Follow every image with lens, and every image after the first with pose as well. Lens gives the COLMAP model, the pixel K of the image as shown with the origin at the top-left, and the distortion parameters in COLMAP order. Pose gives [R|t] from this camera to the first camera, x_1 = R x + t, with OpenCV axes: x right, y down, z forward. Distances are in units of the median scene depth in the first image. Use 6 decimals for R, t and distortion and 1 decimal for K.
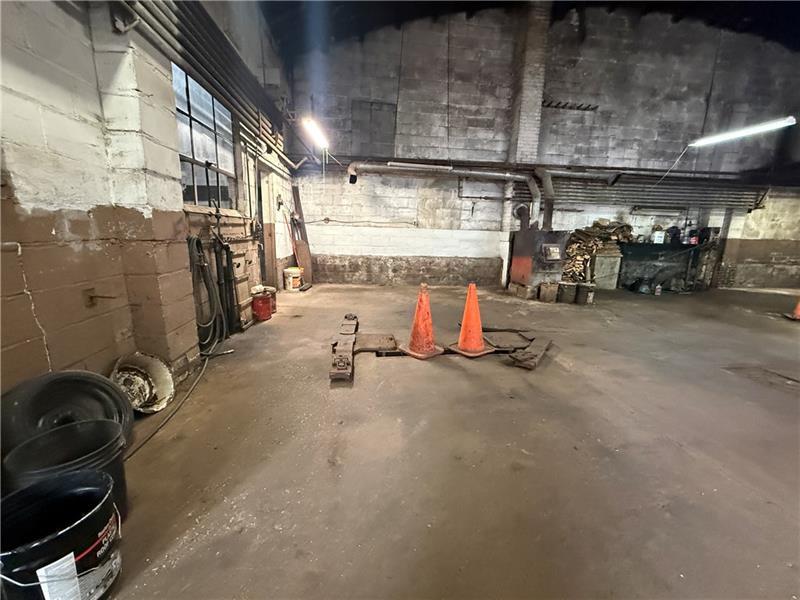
lens RADIAL K [[319.2, 0, 401.3], [0, 319.2, 300.8], [0, 0, 1]] dist [0.000511, -0.000405]
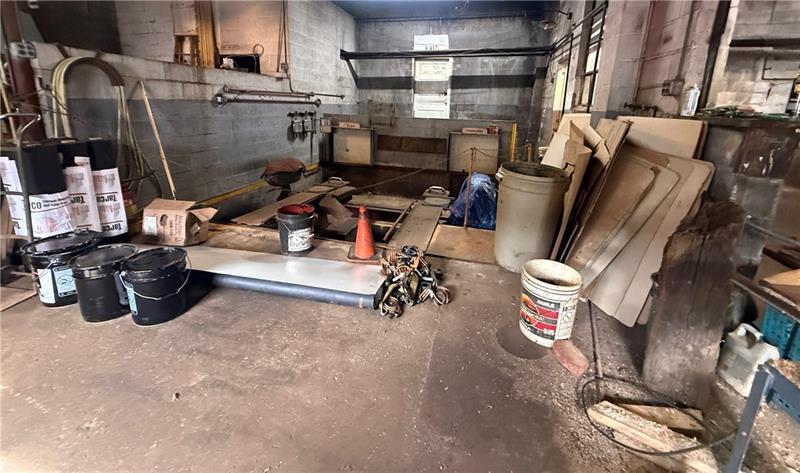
lens RADIAL K [[321.2, 0, 401.7], [0, 321.2, 173.1], [0, 0, 1]] dist [0.000330, -0.000192]
pose [[0.935188, 0.075386, -0.346034, -0.410276], [-0.075514, 0.997058, 0.013135, -0.002479], [0.346006, 0.013847, 0.938130, -0.171434]]
